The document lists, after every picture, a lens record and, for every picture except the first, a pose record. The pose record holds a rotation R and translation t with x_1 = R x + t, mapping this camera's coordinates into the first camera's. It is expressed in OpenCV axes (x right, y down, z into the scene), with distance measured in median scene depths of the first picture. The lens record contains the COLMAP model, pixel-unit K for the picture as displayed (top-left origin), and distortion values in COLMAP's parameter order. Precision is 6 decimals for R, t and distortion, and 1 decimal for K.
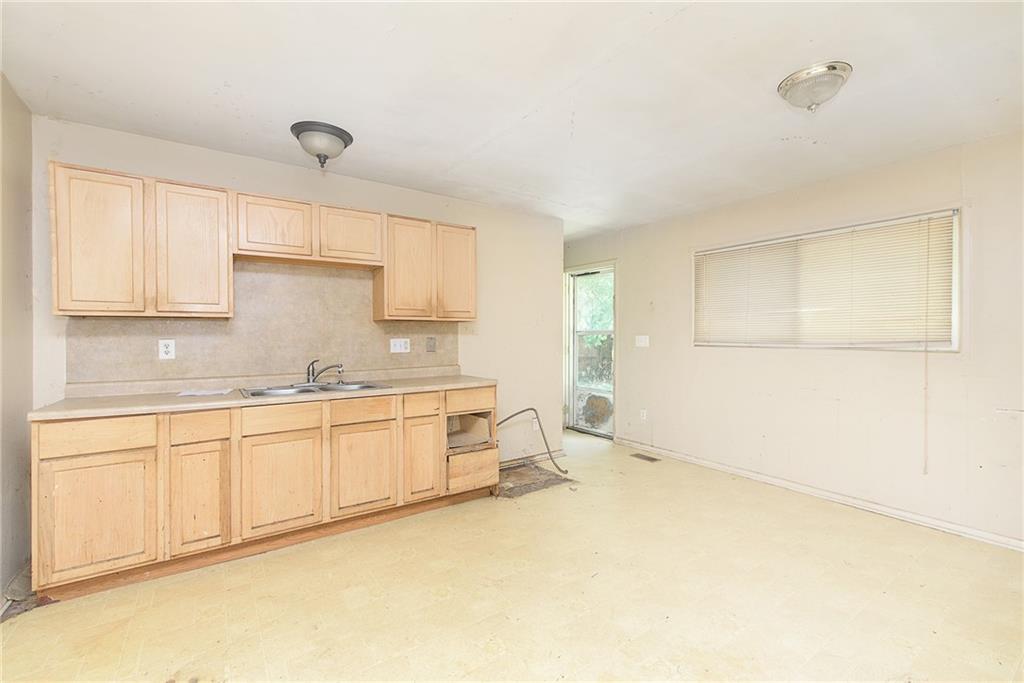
lens RADIAL K [[434.8, 0, 513.2], [0, 434.8, 338.8], [0, 0, 1]] dist [0.000076, 0.000082]
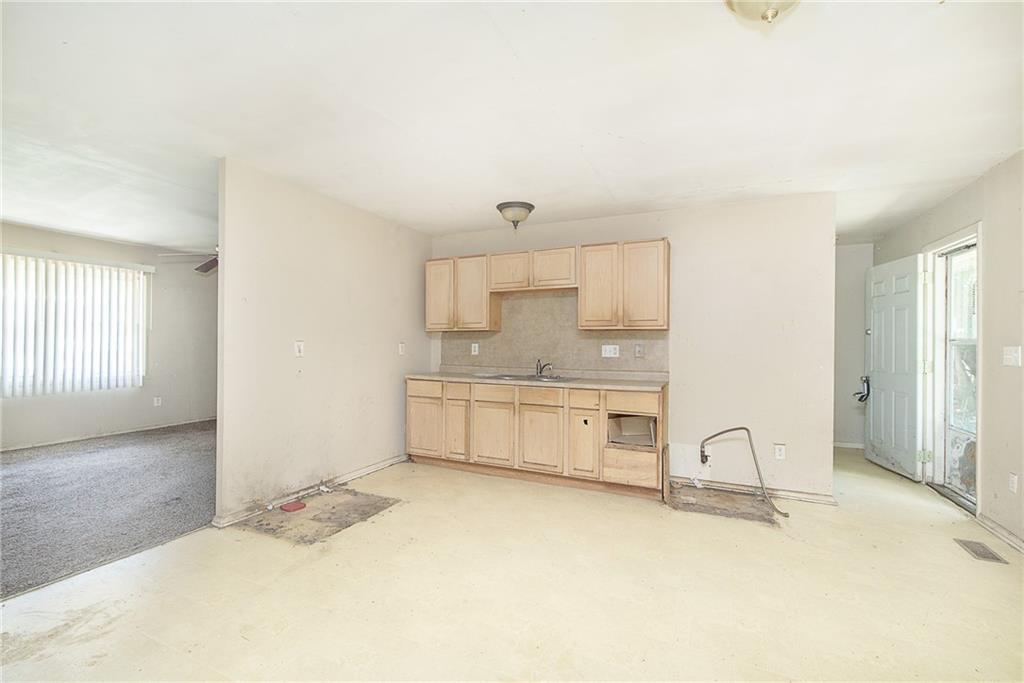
lens RADIAL K [[434.8, 0, 513.2], [0, 434.8, 338.8], [0, 0, 1]] dist [0.000076, 0.000082]
pose [[0.508195, -0.002688, -0.861238, 0.710820], [-0.016996, 0.999769, -0.013150, 0.002683], [0.861075, 0.021320, 0.508032, 0.201531]]
